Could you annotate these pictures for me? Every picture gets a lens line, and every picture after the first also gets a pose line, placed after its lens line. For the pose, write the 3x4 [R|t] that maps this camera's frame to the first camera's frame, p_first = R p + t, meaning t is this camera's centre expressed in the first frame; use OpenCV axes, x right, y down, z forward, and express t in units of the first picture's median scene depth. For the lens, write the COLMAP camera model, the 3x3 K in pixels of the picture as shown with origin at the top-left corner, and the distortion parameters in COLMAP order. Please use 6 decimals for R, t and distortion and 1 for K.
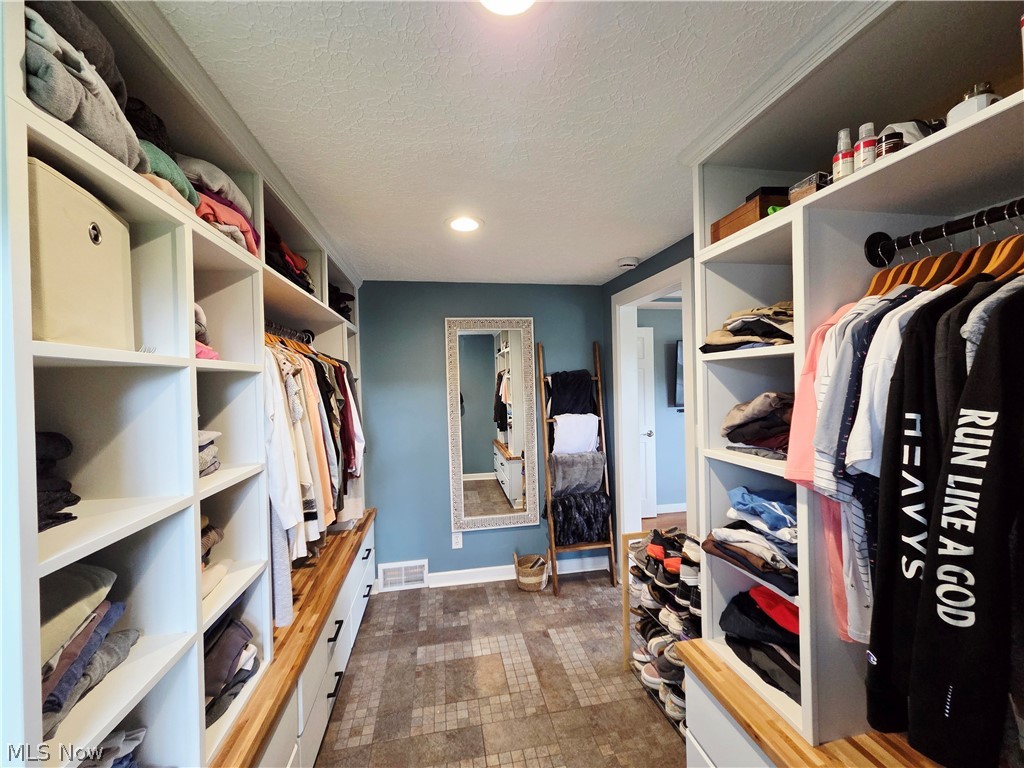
lens RADIAL K [[416.9, 0, 511.7], [0, 416.9, 385.8], [0, 0, 1]] dist [0.002856, 0.000160]
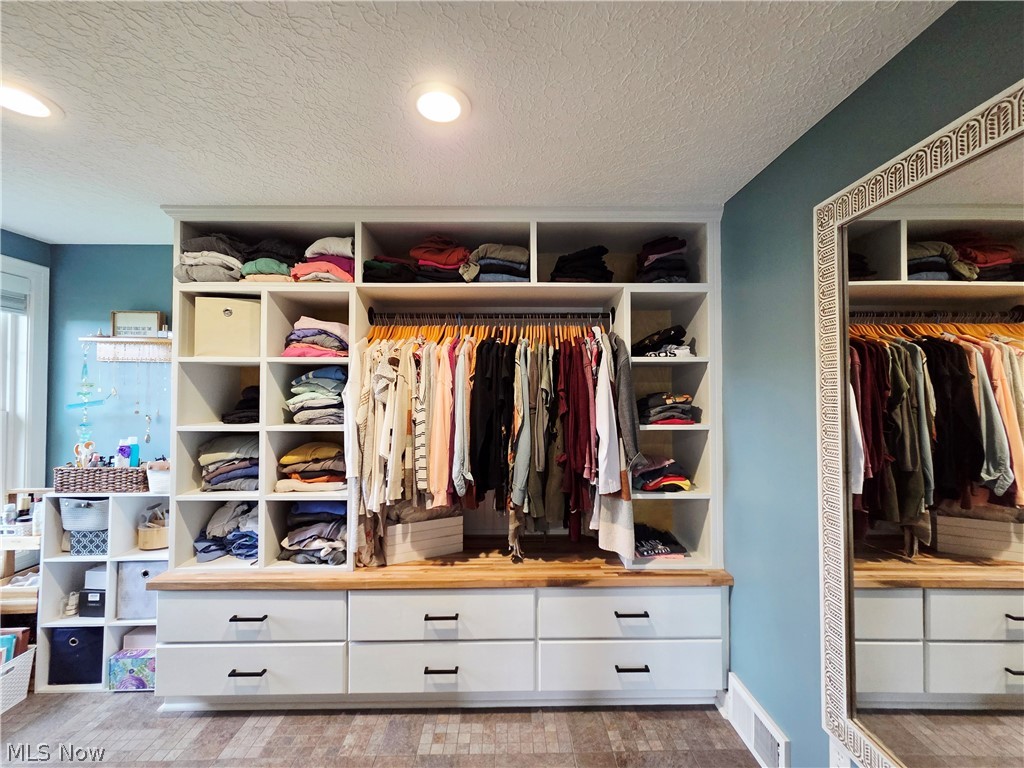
lens RADIAL K [[416.9, 0, 506.3], [0, 416.9, 384.8], [0, 0, 1]] dist [0.002856, 0.000160]
pose [[-0.160346, 0.001983, -0.987059, 0.396864], [-0.000320, 0.999998, 0.002061, 0.021838], [0.987061, 0.000646, -0.160345, 0.970239]]
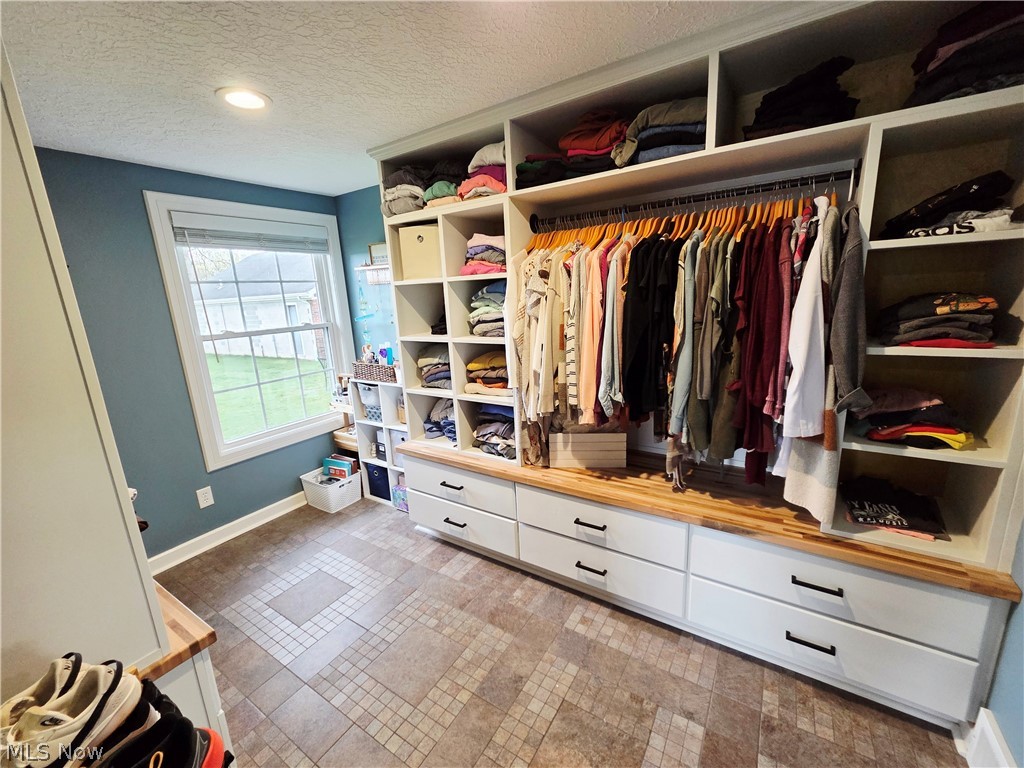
lens RADIAL K [[416.9, 0, 513.4], [0, 416.9, 383.1], [0, 0, 1]] dist [0.002856, 0.000160]
pose [[-0.680820, 0.214515, -0.700334, 0.268151], [0.062630, 0.969699, 0.236138, -0.009633], [0.729768, 0.116906, -0.673626, 1.123339]]
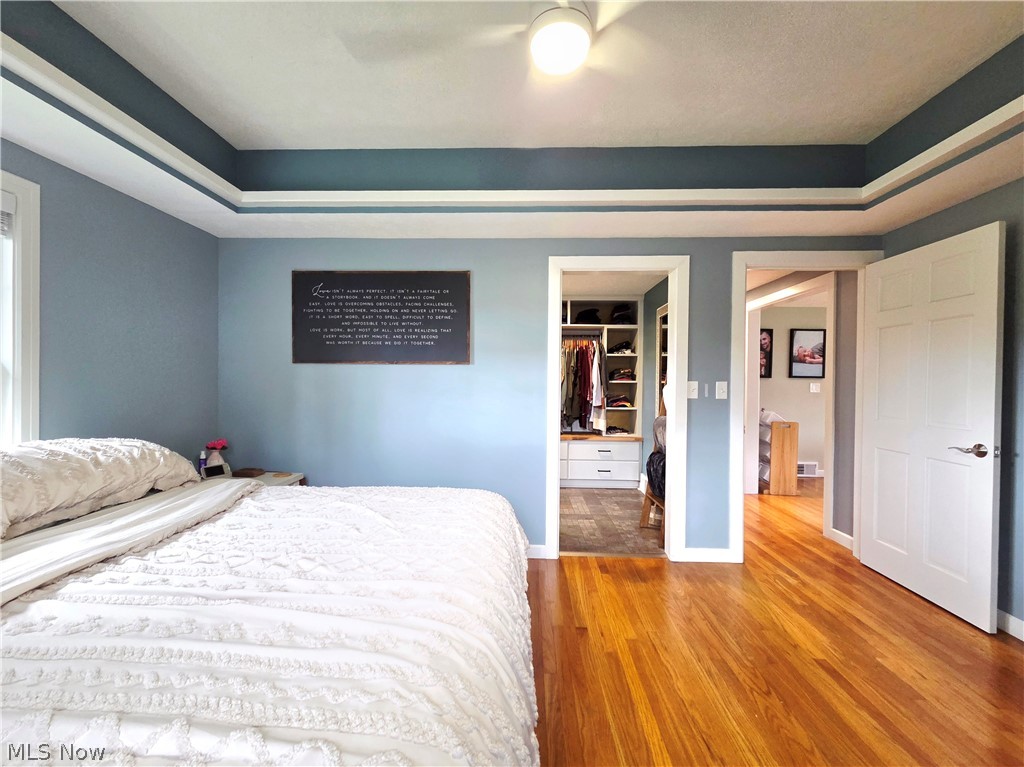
lens RADIAL K [[416.9, 0, 511.4], [0, 416.9, 382.1], [0, 0, 1]] dist [0.002856, 0.000160]
pose [[-0.206555, 0.025219, -0.978110, 1.642904], [-0.012513, 0.999518, 0.028413, 0.055644], [0.978355, 0.018108, -0.206140, 1.043005]]
